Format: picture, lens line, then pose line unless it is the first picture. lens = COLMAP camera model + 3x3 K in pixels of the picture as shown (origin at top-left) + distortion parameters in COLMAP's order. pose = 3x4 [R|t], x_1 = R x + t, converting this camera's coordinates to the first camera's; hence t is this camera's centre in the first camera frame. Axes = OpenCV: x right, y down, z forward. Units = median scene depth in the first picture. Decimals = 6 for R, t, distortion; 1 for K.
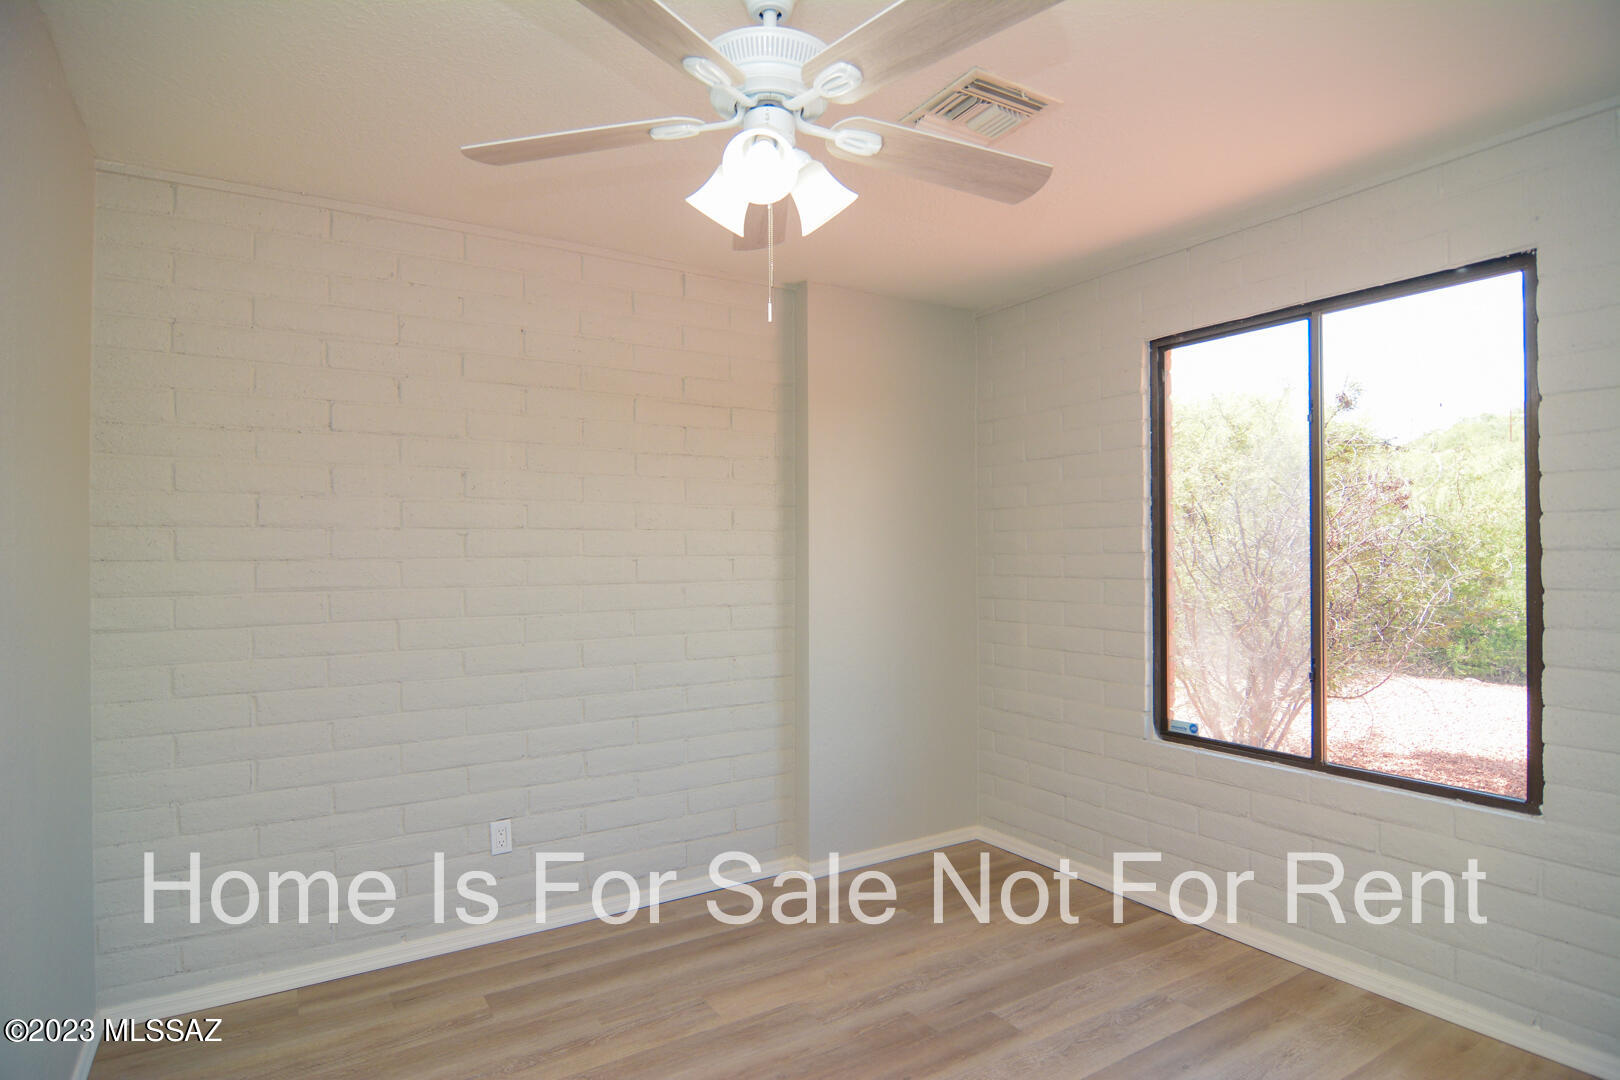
lens RADIAL K [[866.8, 0, 810.4], [0, 866.8, 547.5], [0, 0, 1]] dist [-0.011738, -0.006467]
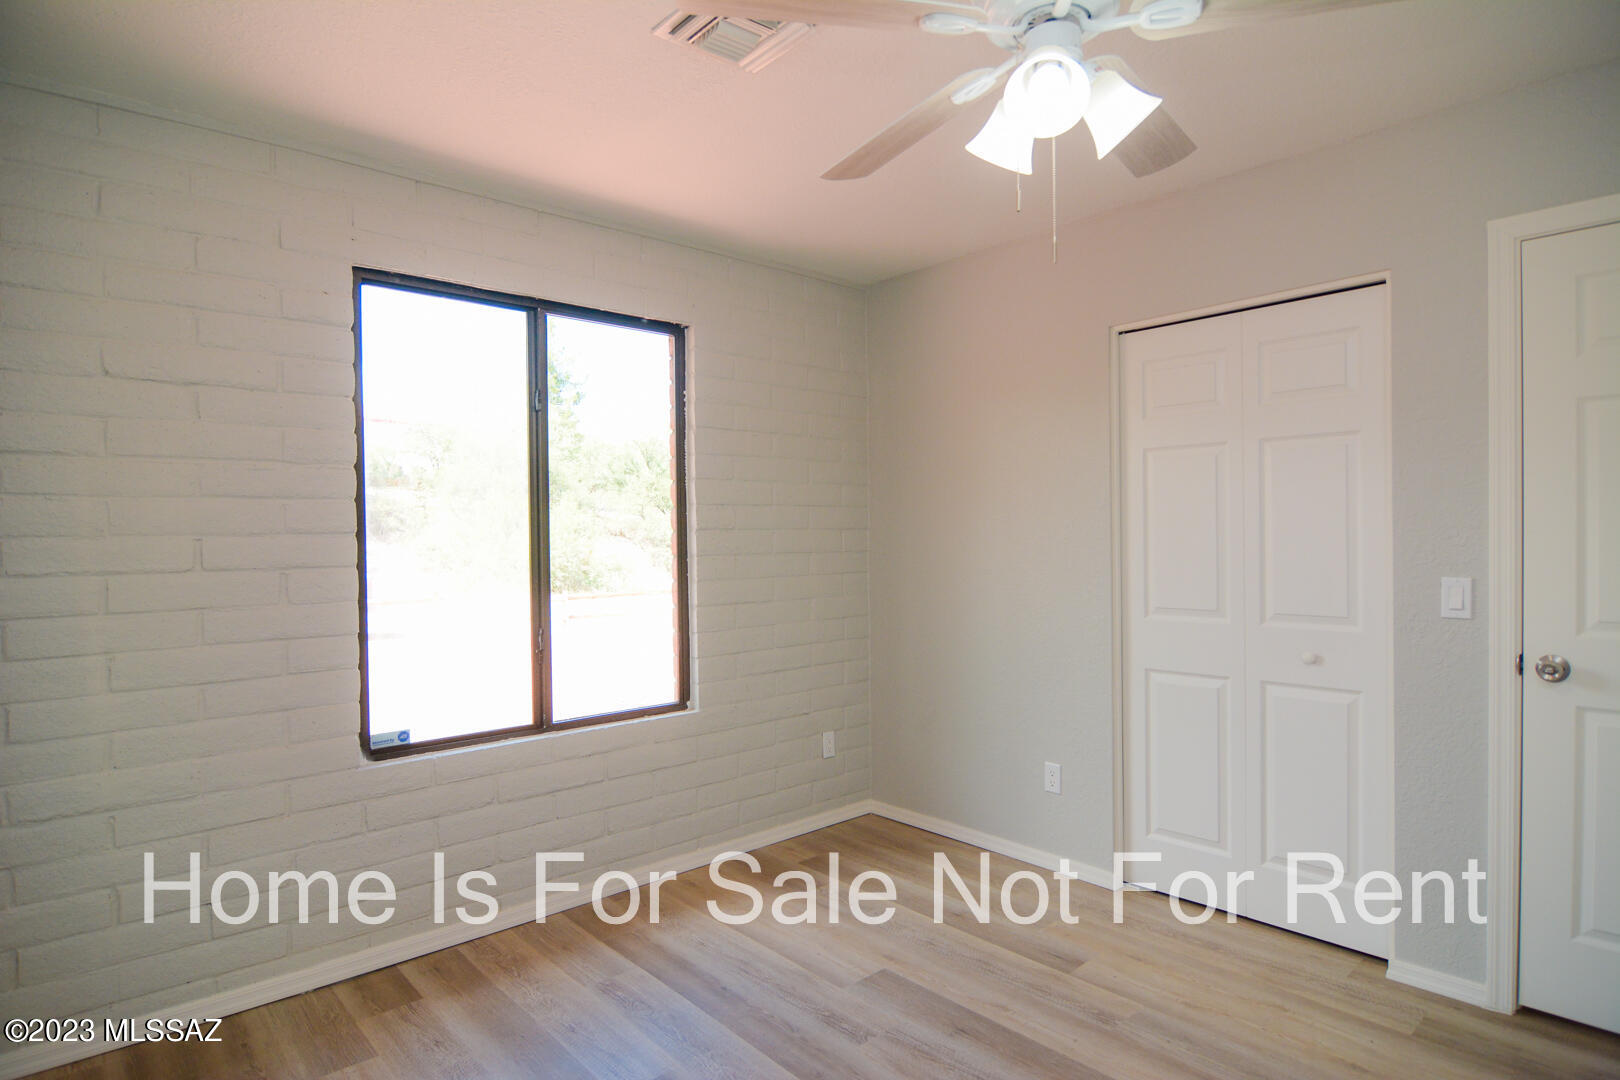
lens RADIAL K [[866.8, 0, 810.4], [0, 866.8, 547.5], [0, 0, 1]] dist [-0.011738, -0.006467]
pose [[-0.164133, -0.007534, 0.986410, -0.551840], [0.006069, 0.999944, 0.008648, 0.018318], [-0.986420, 0.007406, -0.164078, 0.862001]]
